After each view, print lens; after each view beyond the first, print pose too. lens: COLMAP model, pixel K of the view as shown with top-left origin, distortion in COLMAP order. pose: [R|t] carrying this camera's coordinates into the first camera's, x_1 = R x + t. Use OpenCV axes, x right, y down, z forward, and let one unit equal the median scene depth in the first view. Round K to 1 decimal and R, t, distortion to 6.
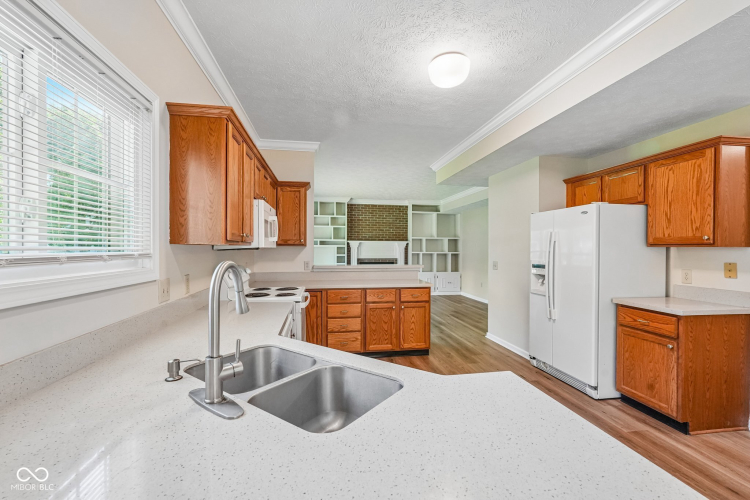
lens RADIAL K [[327.8, 0, 374.3], [0, 327.8, 250.8], [0, 0, 1]] dist [-0.015908, 0.007418]
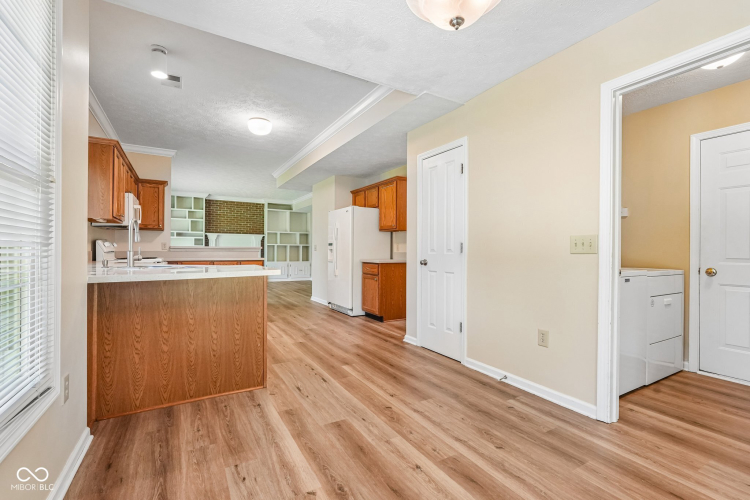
lens RADIAL K [[334.4, 0, 371.9], [0, 334.4, 249.4], [0, 0, 1]] dist [-0.010581, 0.000339]
pose [[0.934694, 0.000836, 0.355451, 0.042166], [0.001737, 0.999975, -0.006921, 0.033153], [-0.355448, 0.007087, 0.934669, -0.238779]]
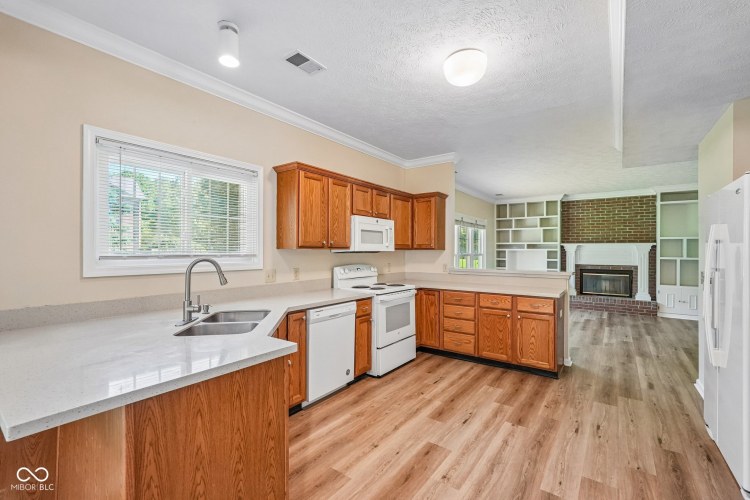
lens RADIAL K [[327.8, 0, 374.3], [0, 327.8, 250.8], [0, 0, 1]] dist [-0.015908, 0.007418]
pose [[0.696644, -0.002340, -0.717413, 0.198800], [-0.006861, 0.999927, -0.009925, 0.000533], [0.717384, 0.011836, 0.696577, 0.036853]]
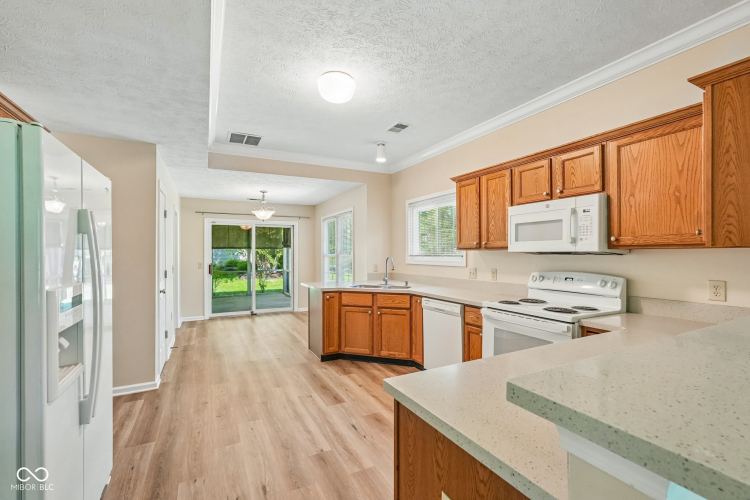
lens RADIAL K [[327.8, 0, 374.3], [0, 327.8, 250.8], [0, 0, 1]] dist [-0.015908, 0.007418]
pose [[-0.948980, -0.003338, -0.315320, 0.121734], [-0.003583, 0.999994, 0.000197, -0.003536], [0.315317, 0.001317, -0.948985, 0.558830]]
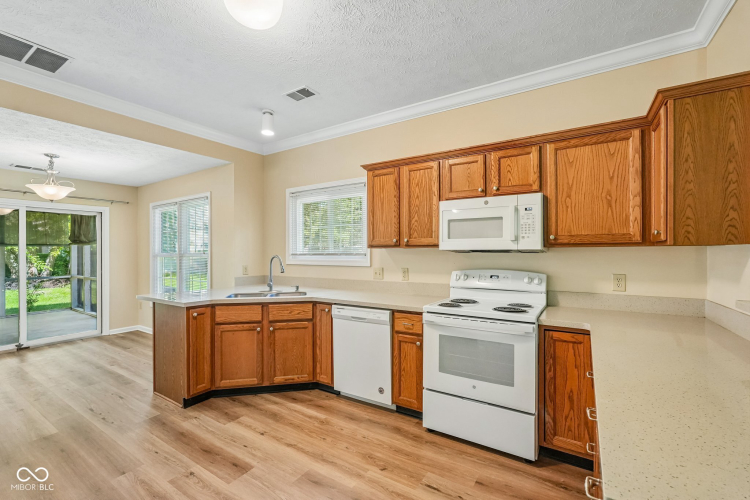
lens RADIAL K [[327.8, 0, 374.3], [0, 327.8, 250.8], [0, 0, 1]] dist [-0.015908, 0.007418]
pose [[-0.670687, -0.000989, -0.741740, 0.156472], [-0.004620, 0.999985, 0.002843, -0.002669], [0.741727, 0.005334, -0.670681, 0.453303]]
